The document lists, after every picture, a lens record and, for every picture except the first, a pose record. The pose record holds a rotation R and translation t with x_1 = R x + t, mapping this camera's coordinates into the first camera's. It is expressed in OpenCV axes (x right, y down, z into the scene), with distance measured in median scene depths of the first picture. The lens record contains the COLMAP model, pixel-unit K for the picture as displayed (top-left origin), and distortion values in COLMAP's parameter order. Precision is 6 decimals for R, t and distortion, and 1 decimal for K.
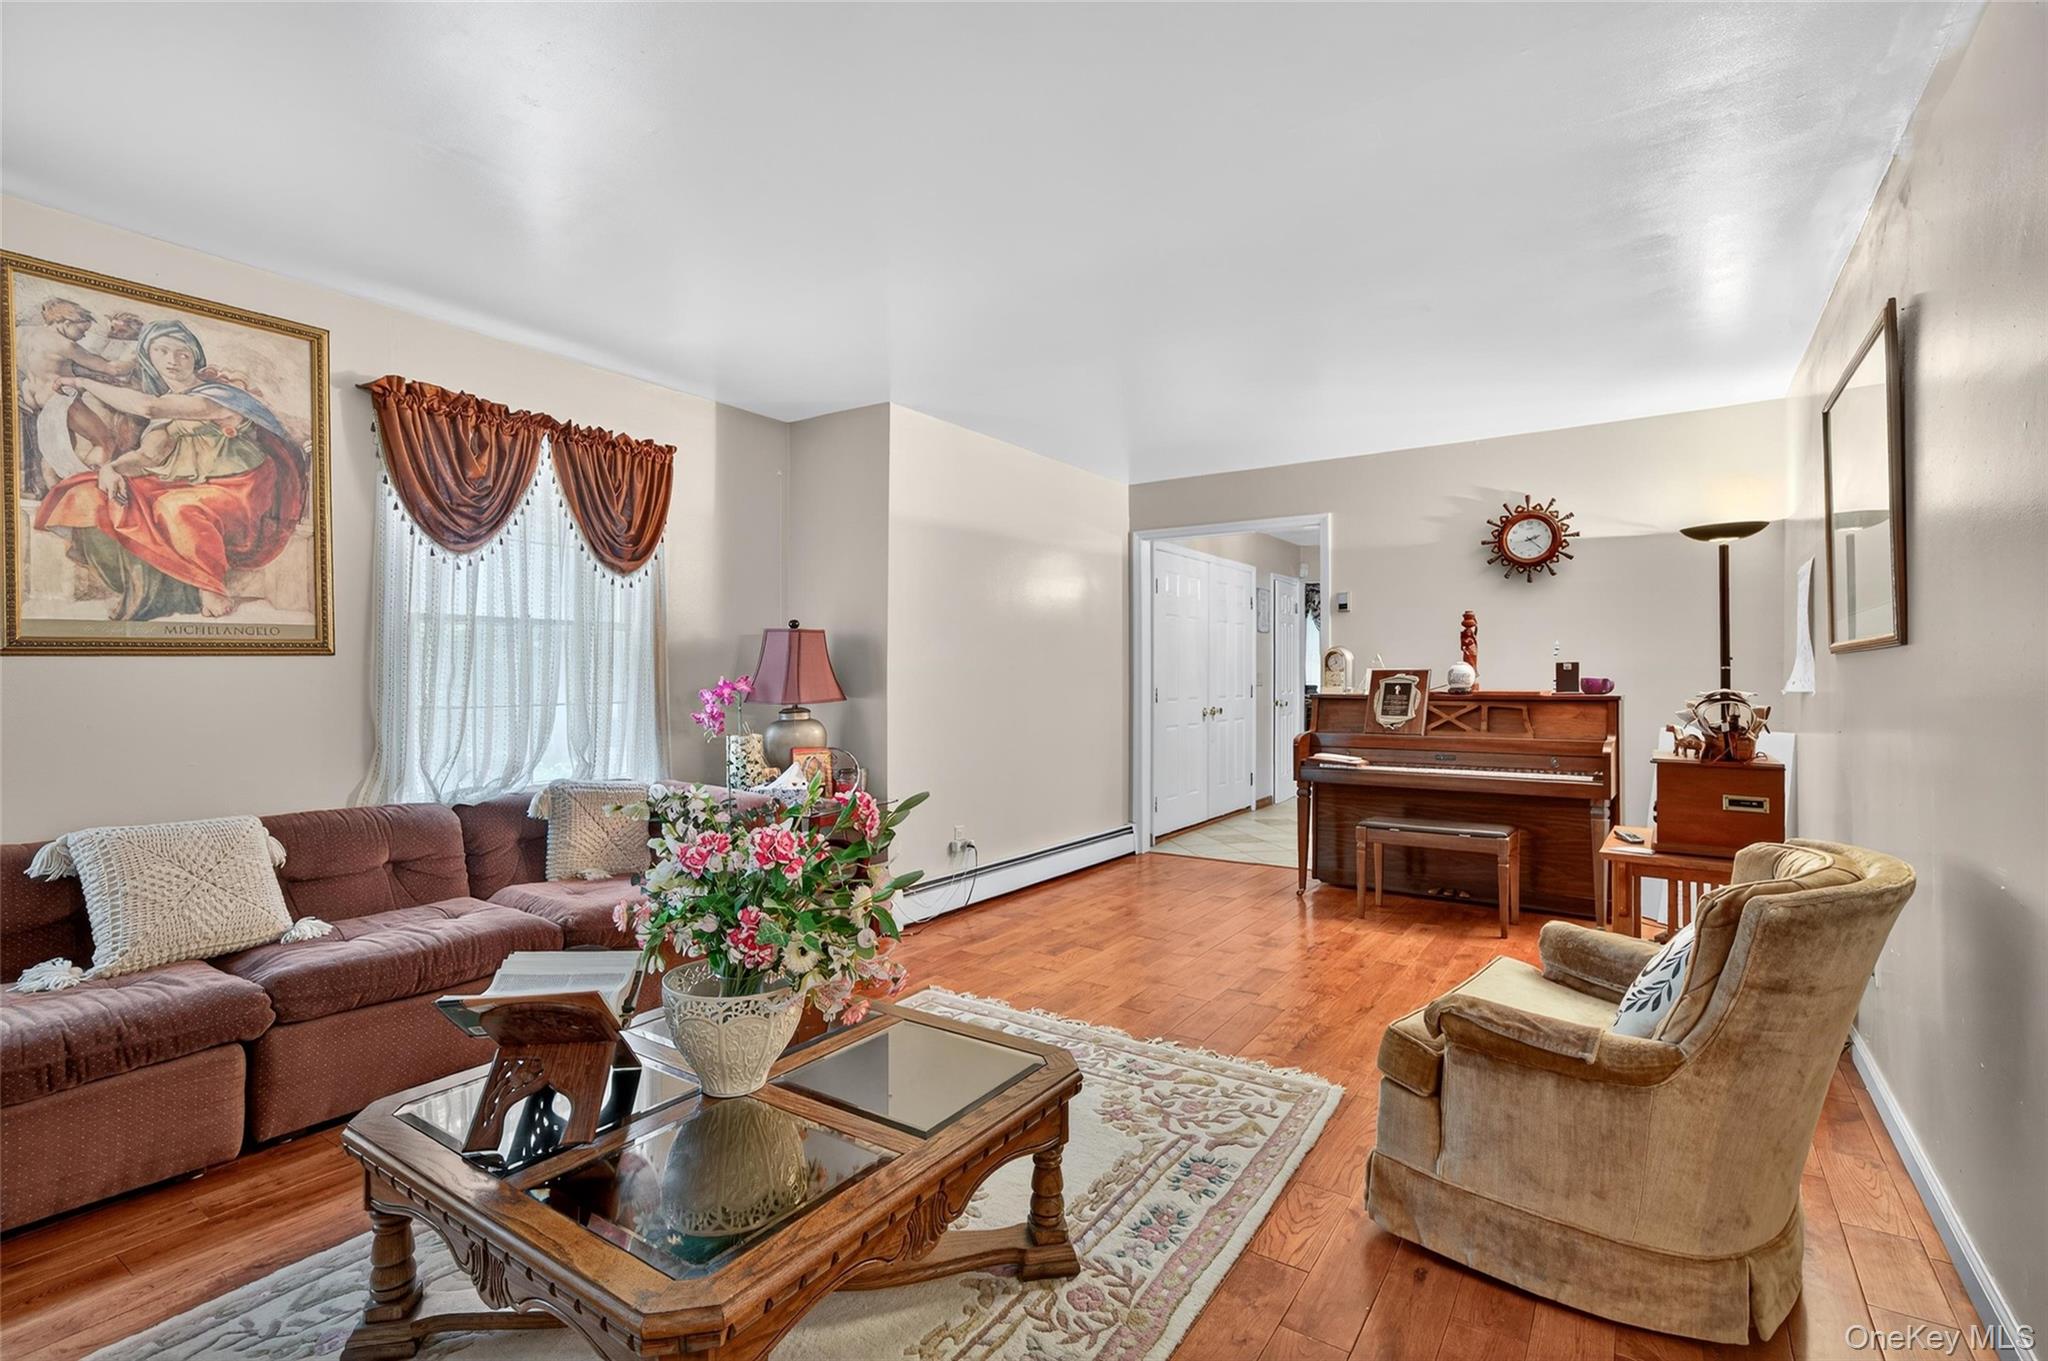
lens RADIAL K [[928.1, 0, 1024.4], [0, 928.1, 680.3], [0, 0, 1]] dist [-0.015985, 0.004774]
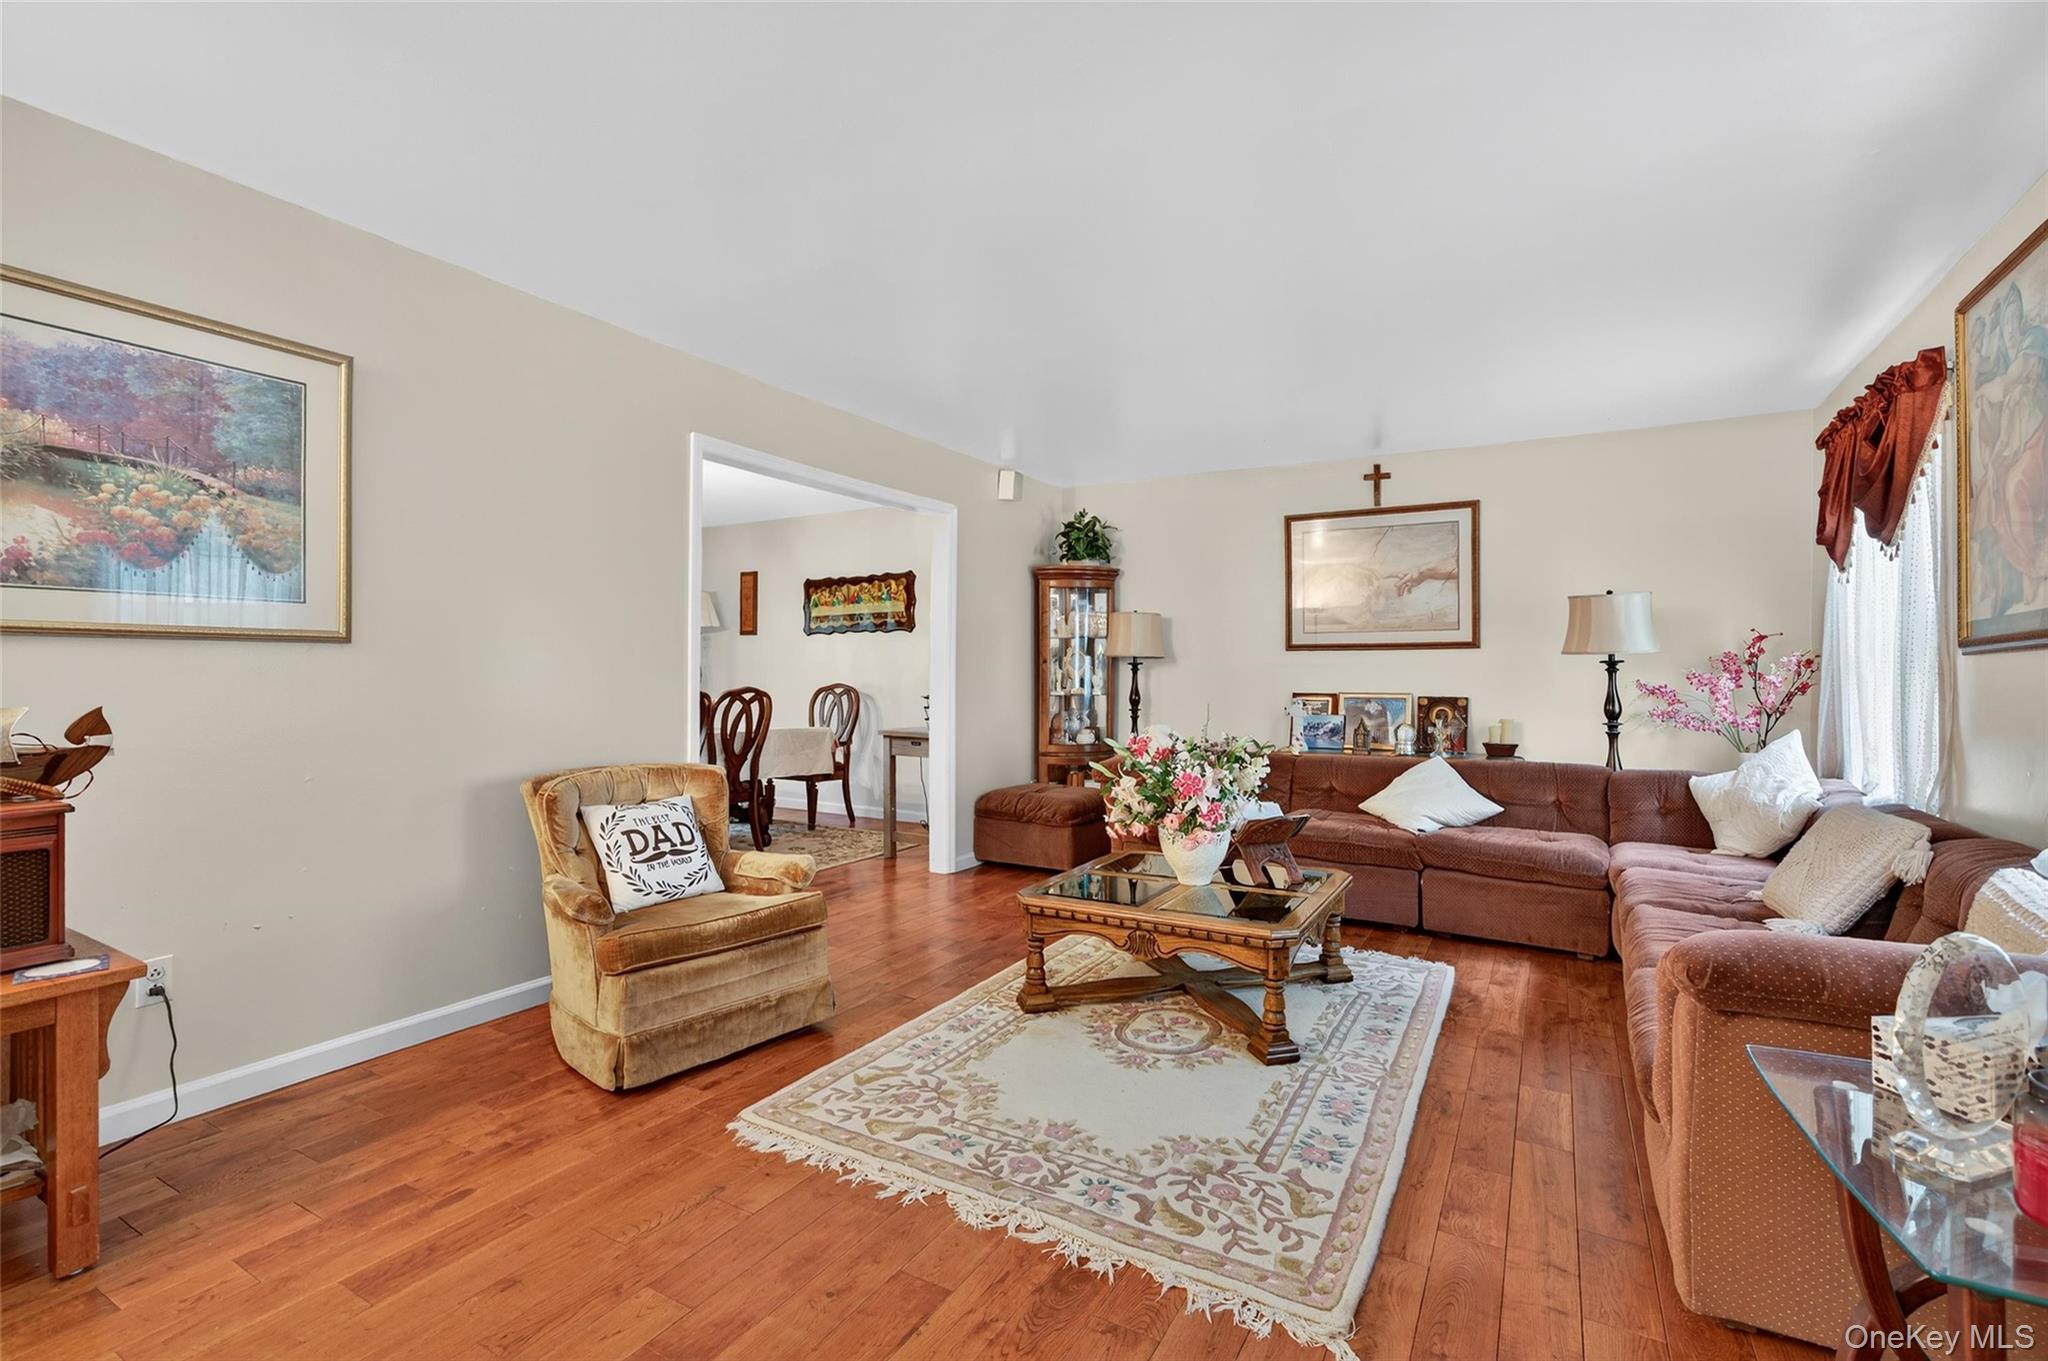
lens RADIAL K [[928.1, 0, 1036.8], [0, 928.1, 676.1], [0, 0, 1]] dist [-0.015985, 0.004774]
pose [[-0.996033, -0.003158, -0.088929, 0.110058], [-0.003820, 0.999966, 0.007280, -0.003974], [0.088903, 0.007591, -0.996011, 1.665088]]
